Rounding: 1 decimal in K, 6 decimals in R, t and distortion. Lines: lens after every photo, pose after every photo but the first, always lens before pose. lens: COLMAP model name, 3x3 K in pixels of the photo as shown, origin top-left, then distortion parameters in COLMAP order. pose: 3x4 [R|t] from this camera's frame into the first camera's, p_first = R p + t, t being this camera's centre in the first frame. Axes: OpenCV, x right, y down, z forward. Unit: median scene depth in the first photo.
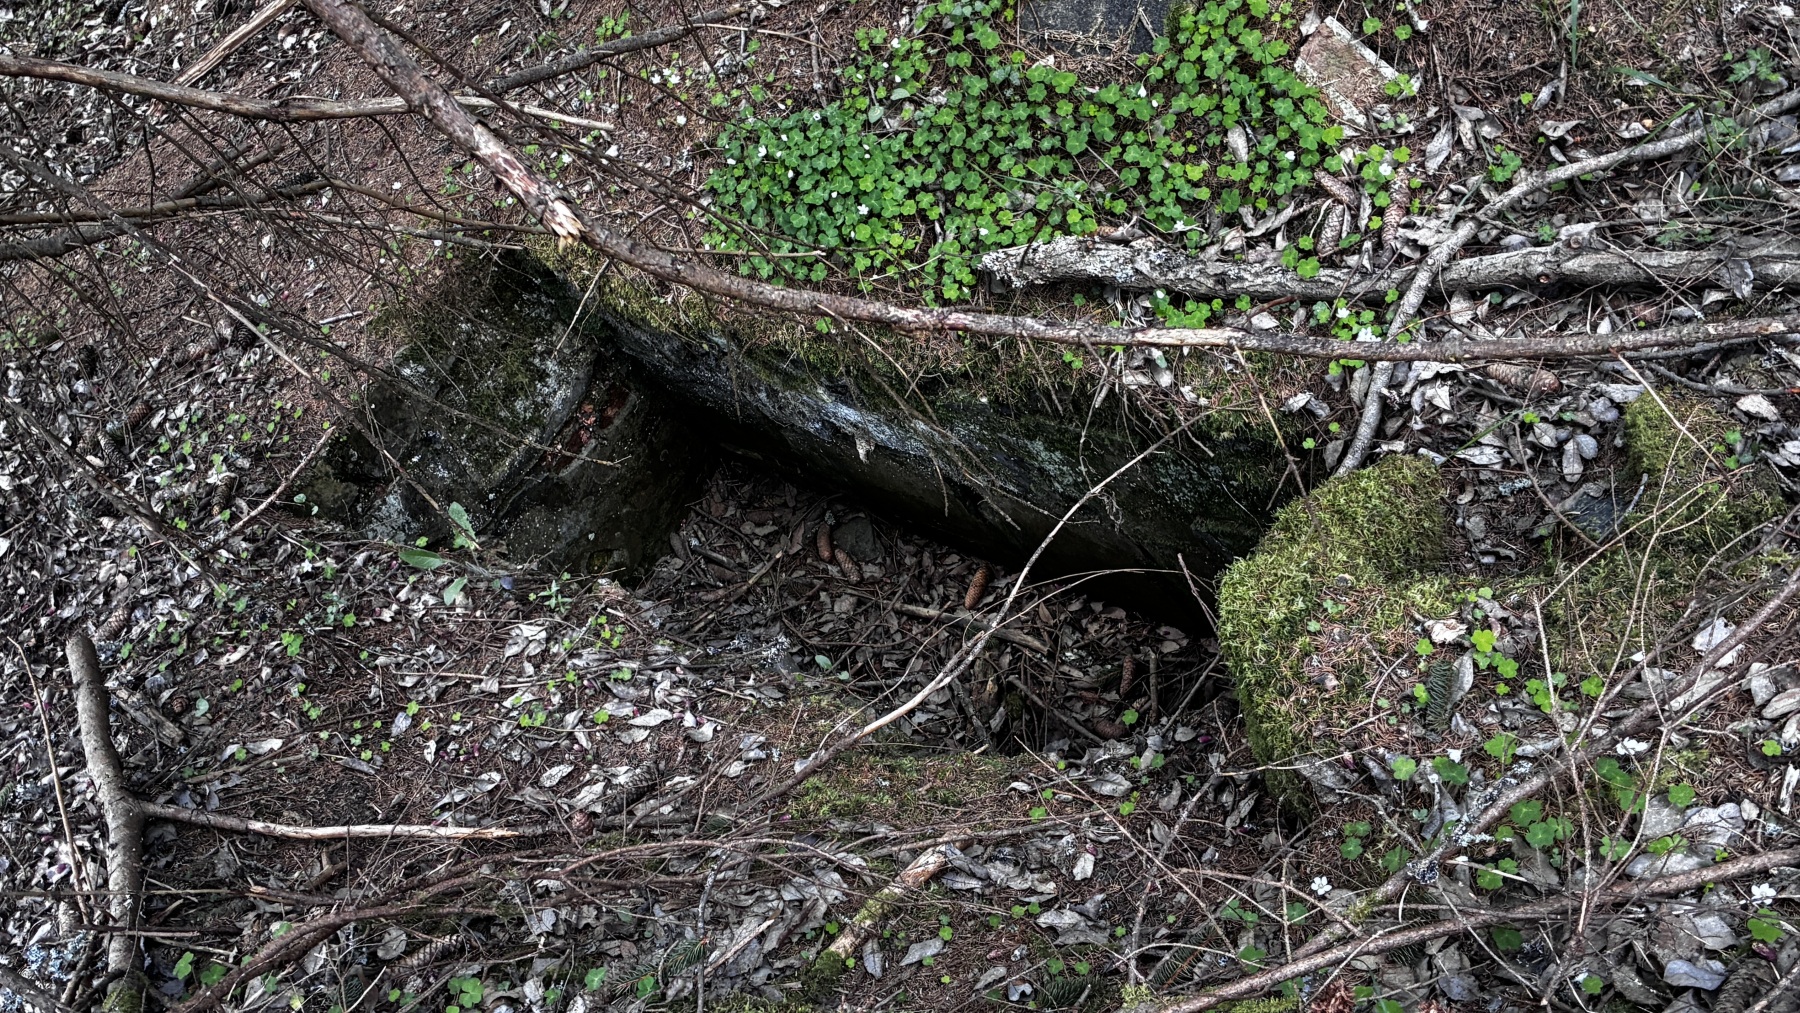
lens RADIAL K [[1889.6, 0, 900.2], [0, 1889.6, 506.1], [0, 0, 1]] dist [0.055333, 0.000000]
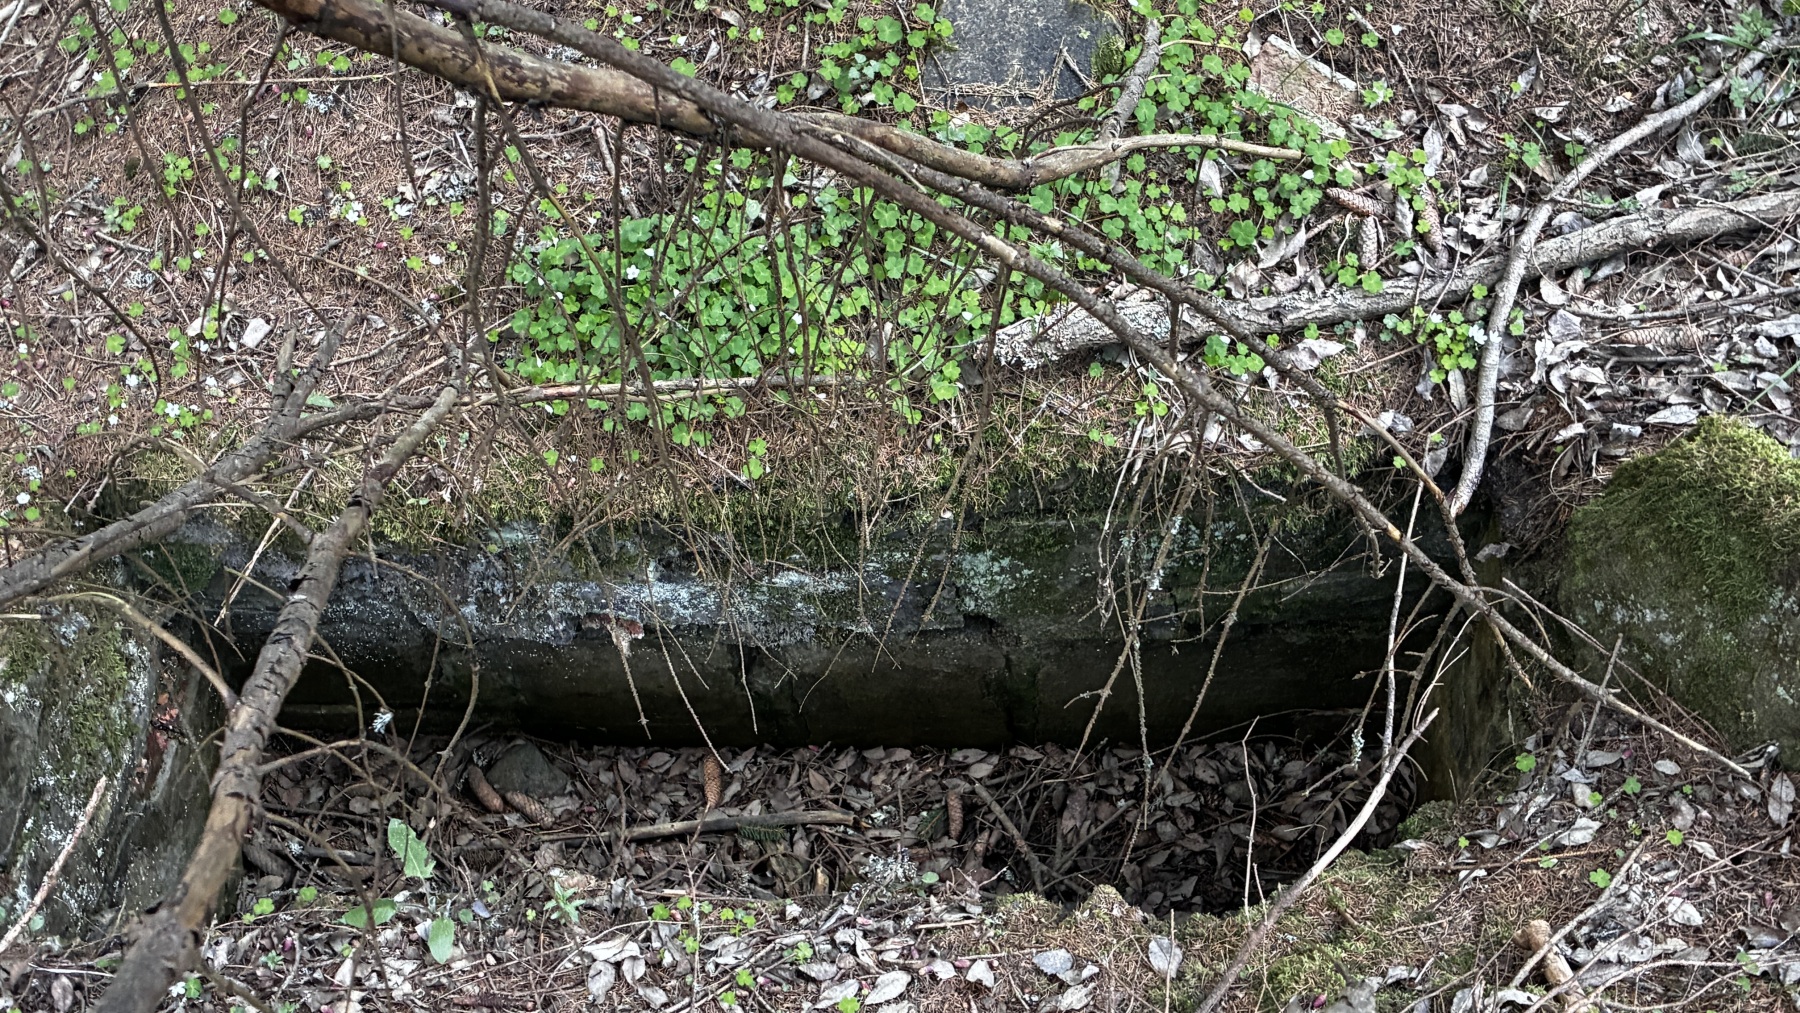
lens RADIAL K [[2047.5, 0, 899.7], [0, 2047.5, 504.4], [0, 0, 1]] dist [0.089261, 0.000000]
pose [[0.776273, -0.203197, 0.596751, -0.611053], [0.256638, 0.966496, -0.004746, -0.072612], [-0.575793, 0.156833, 0.802413, 0.313197]]
